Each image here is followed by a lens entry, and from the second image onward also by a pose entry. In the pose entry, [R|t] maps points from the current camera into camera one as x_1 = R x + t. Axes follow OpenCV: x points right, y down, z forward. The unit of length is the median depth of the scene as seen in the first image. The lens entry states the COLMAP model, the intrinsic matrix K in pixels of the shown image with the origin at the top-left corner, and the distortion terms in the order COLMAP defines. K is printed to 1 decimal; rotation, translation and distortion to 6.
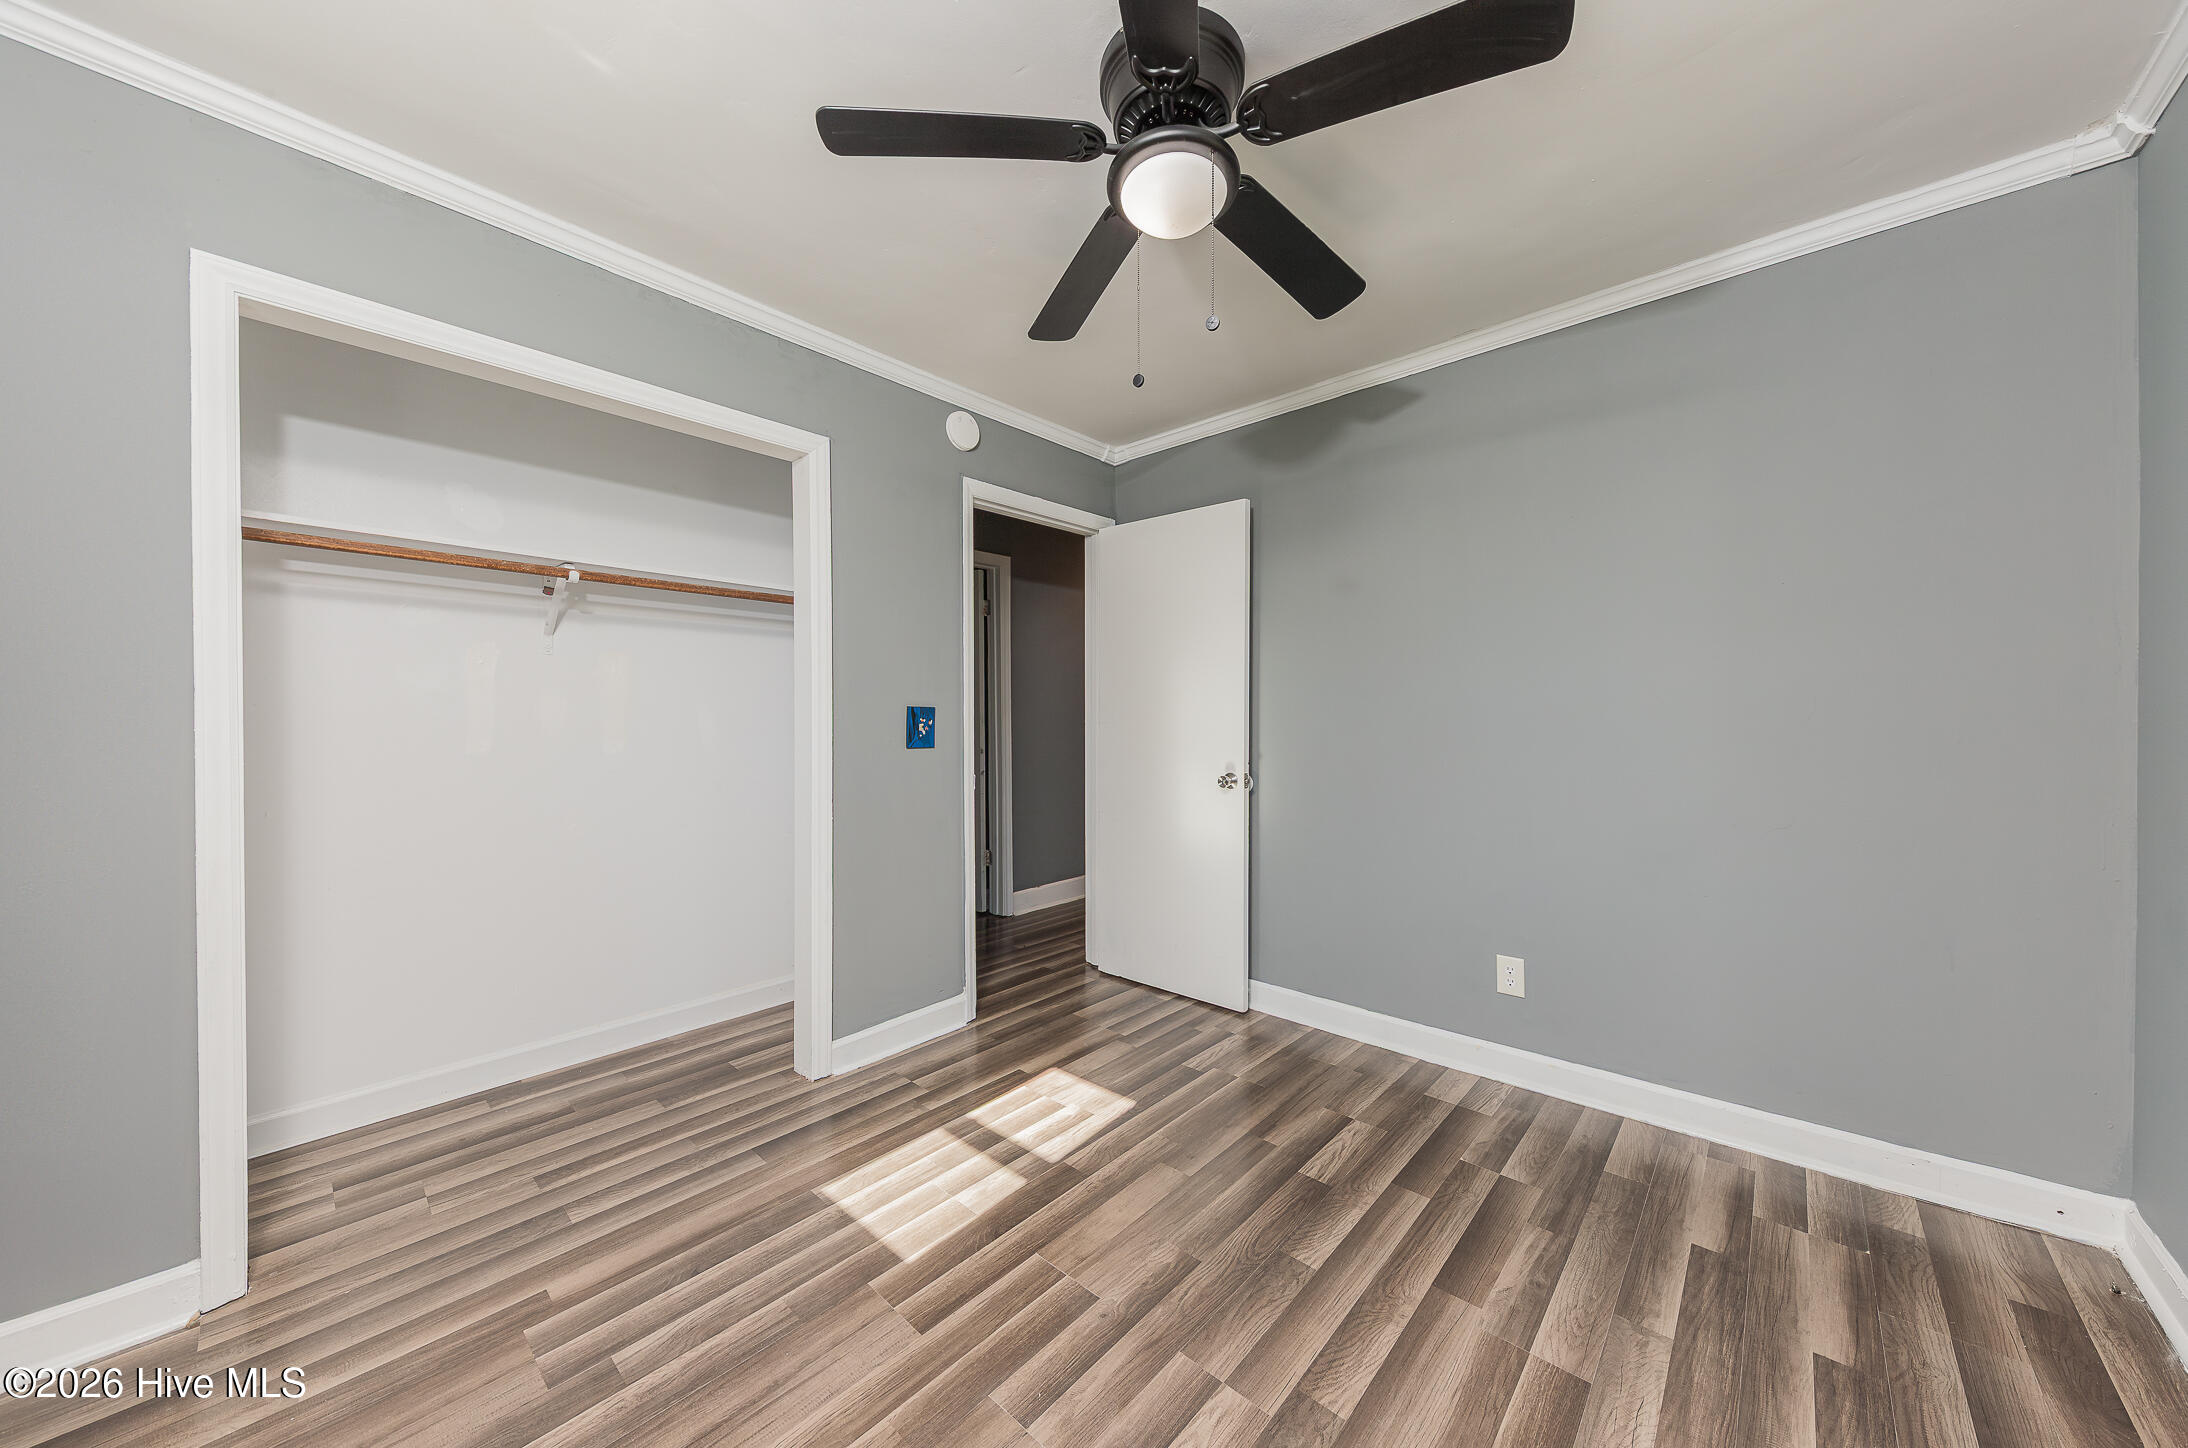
lens RADIAL K [[762.0, 0, 1113.7], [0, 762.0, 716.9], [0, 0, 1]] dist [0.020804, -0.007837]
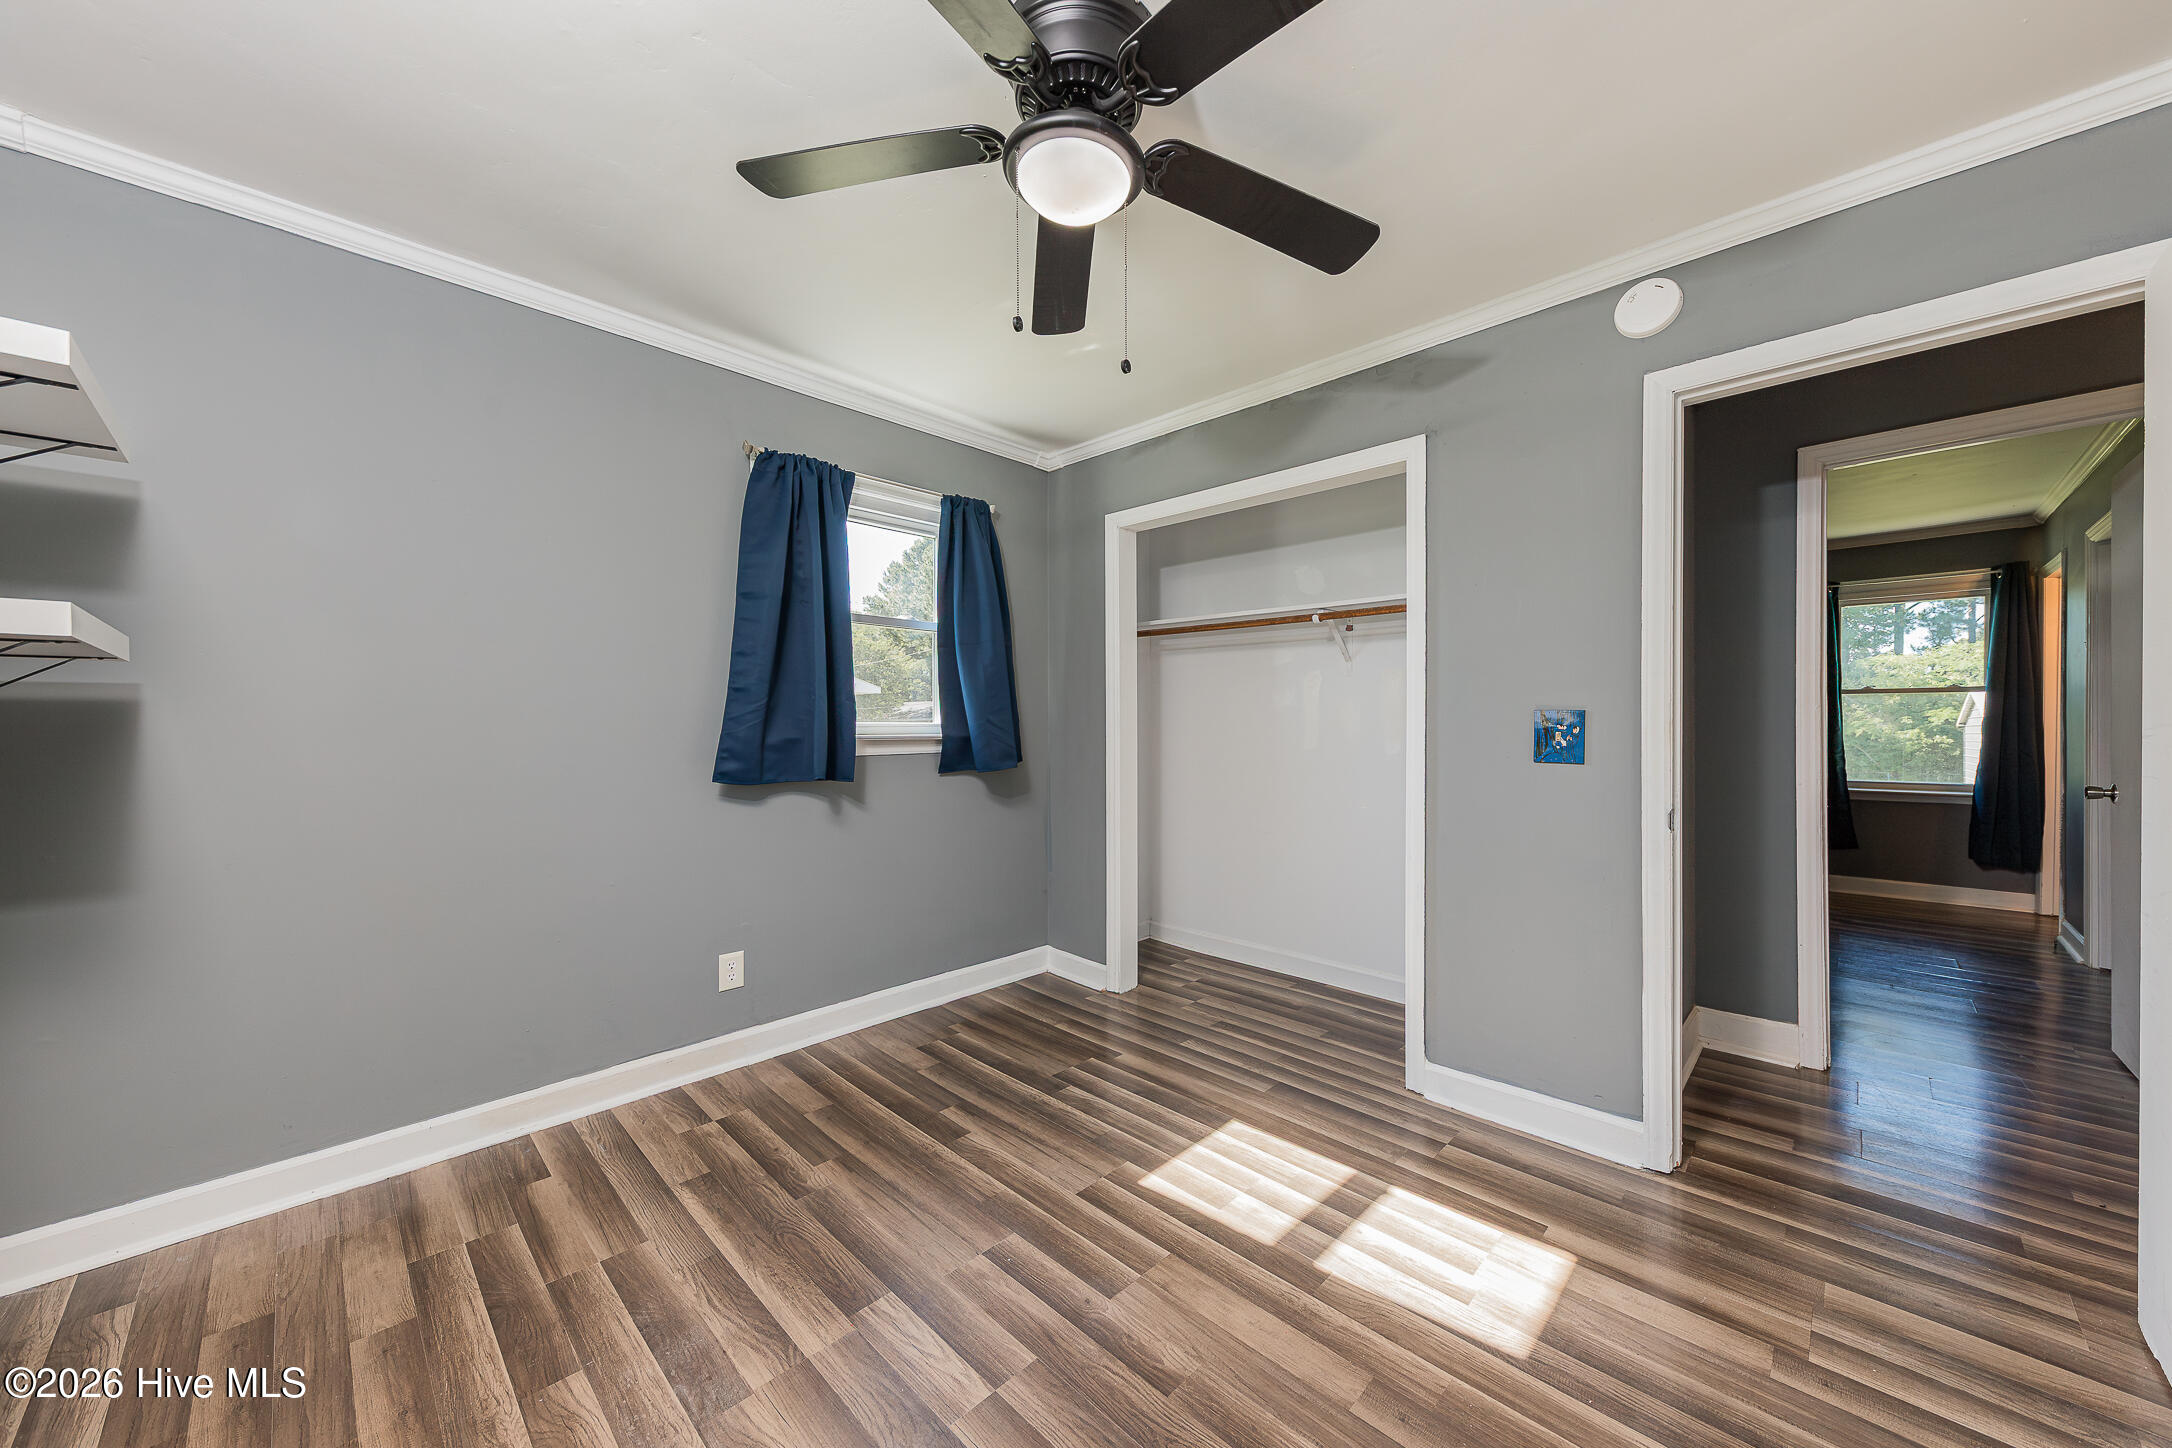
lens RADIAL K [[756.2, 0, 1093.7], [0, 756.2, 731.0], [0, 0, 1]] dist [0.016163, -0.006439]
pose [[-0.044344, 0.011184, -0.998954, 0.780934], [0.003656, 0.999932, 0.011033, -0.003236], [0.999010, -0.003163, -0.044382, 0.820321]]
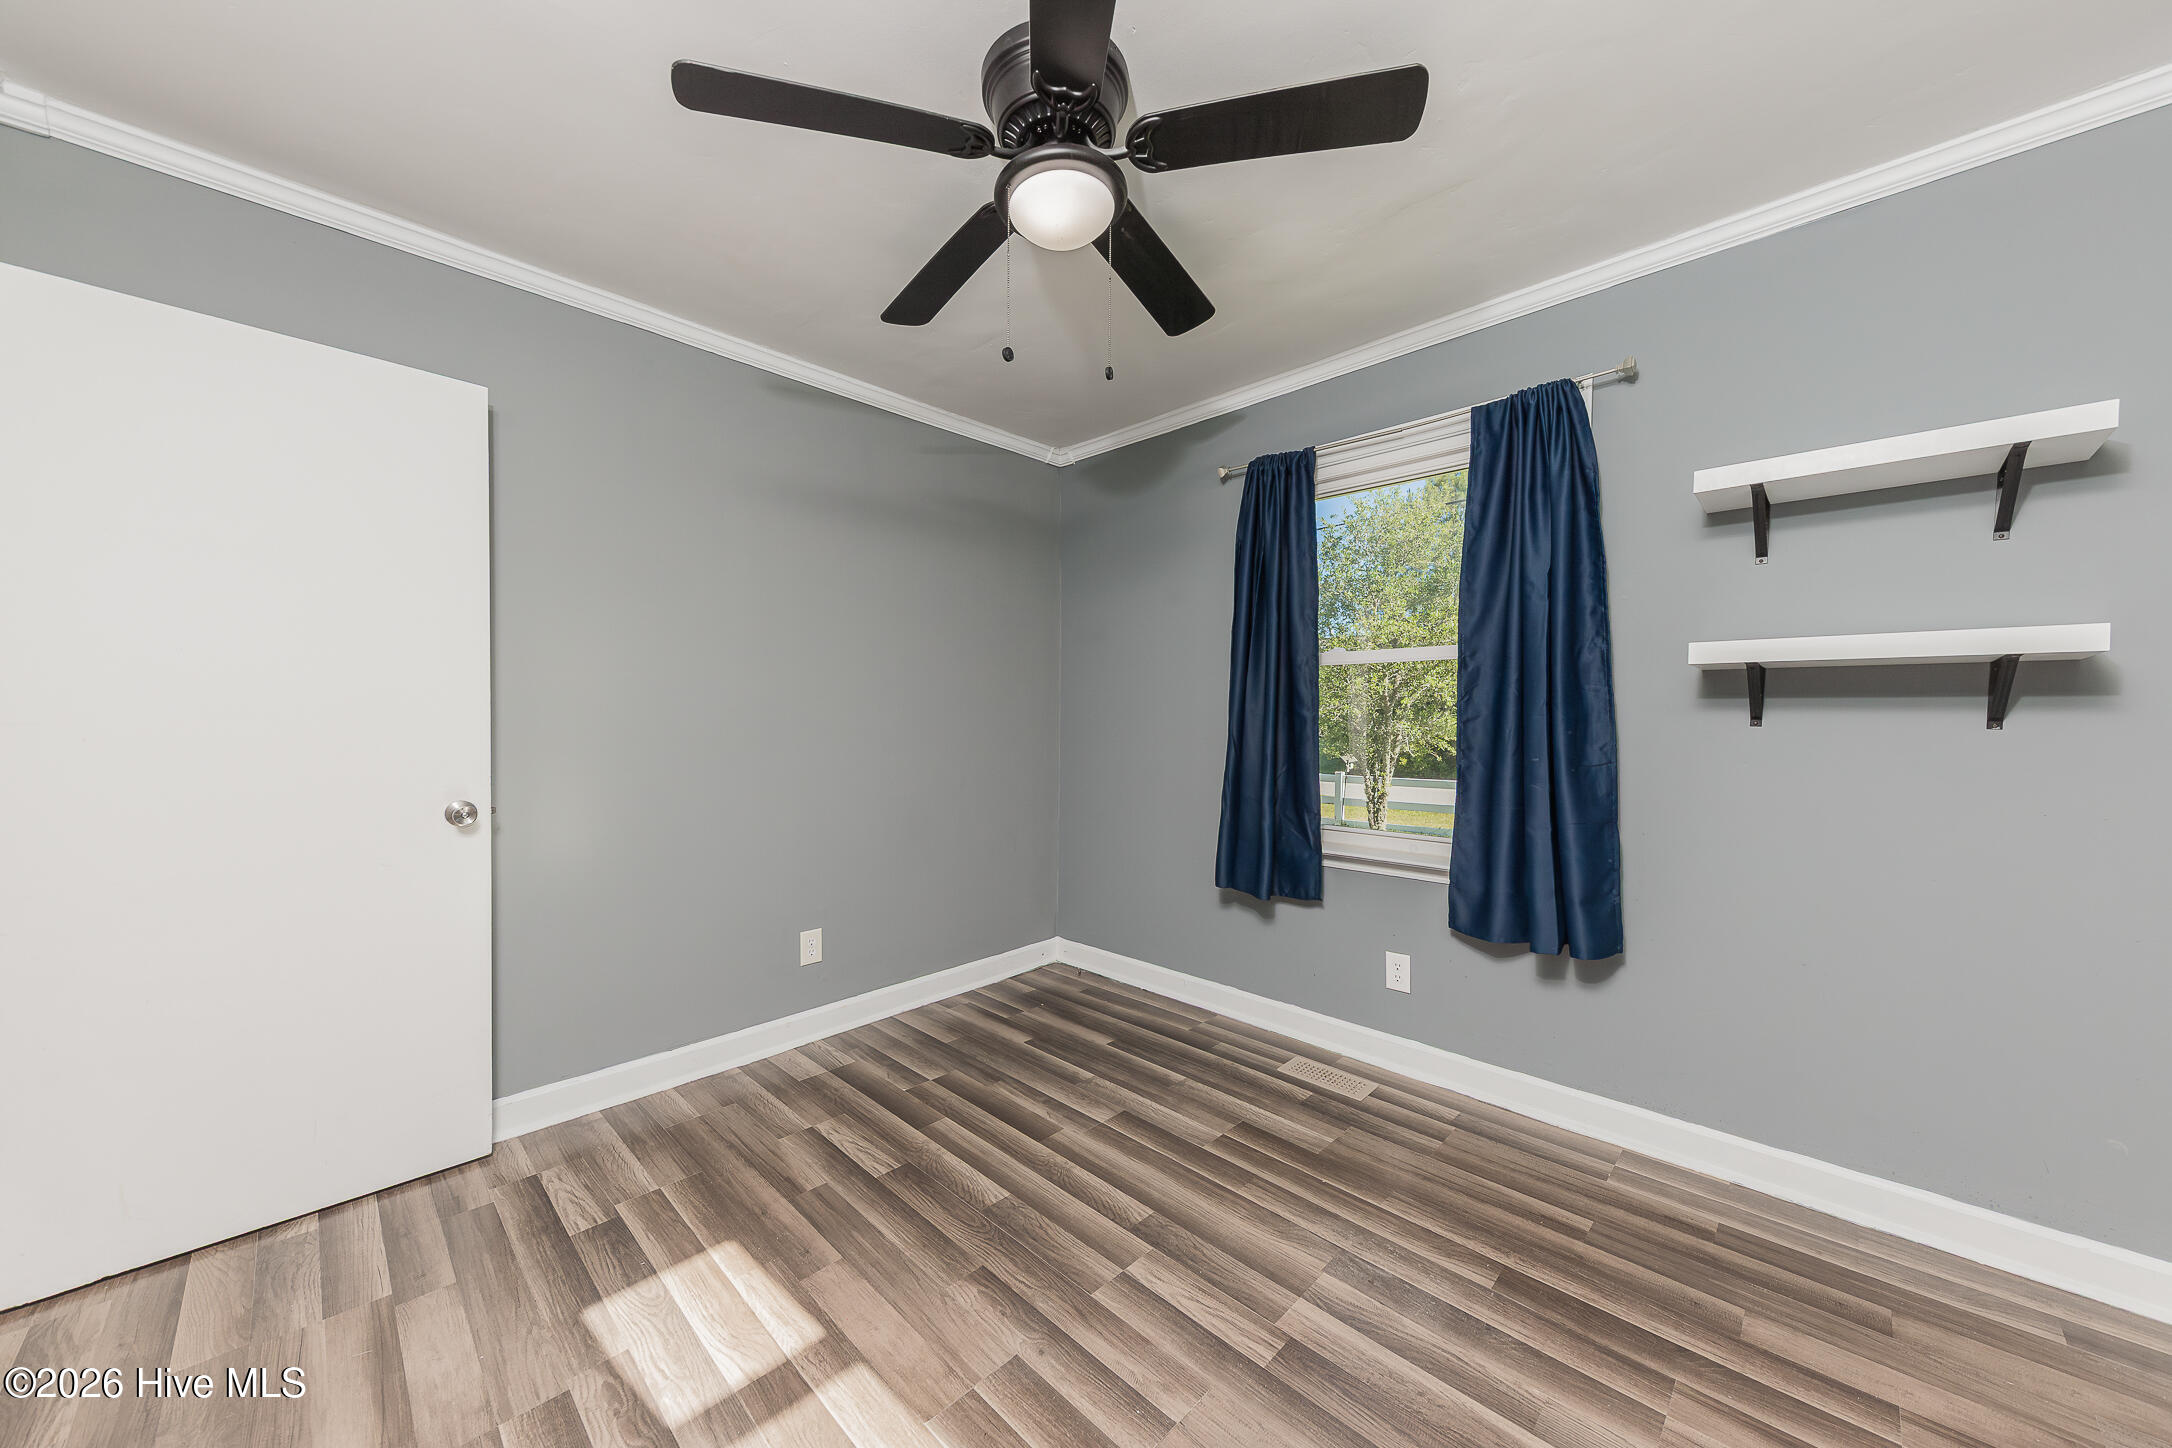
lens RADIAL K [[736.3, 0, 1078.6], [0, 736.3, 731.4], [0, 0, 1]] dist [0.014247, -0.004069]
pose [[0.065150, -0.012521, 0.997797, -0.708690], [-0.008787, 0.999875, 0.013121, 0.000902], [-0.997837, -0.009623, 0.065032, 0.700375]]
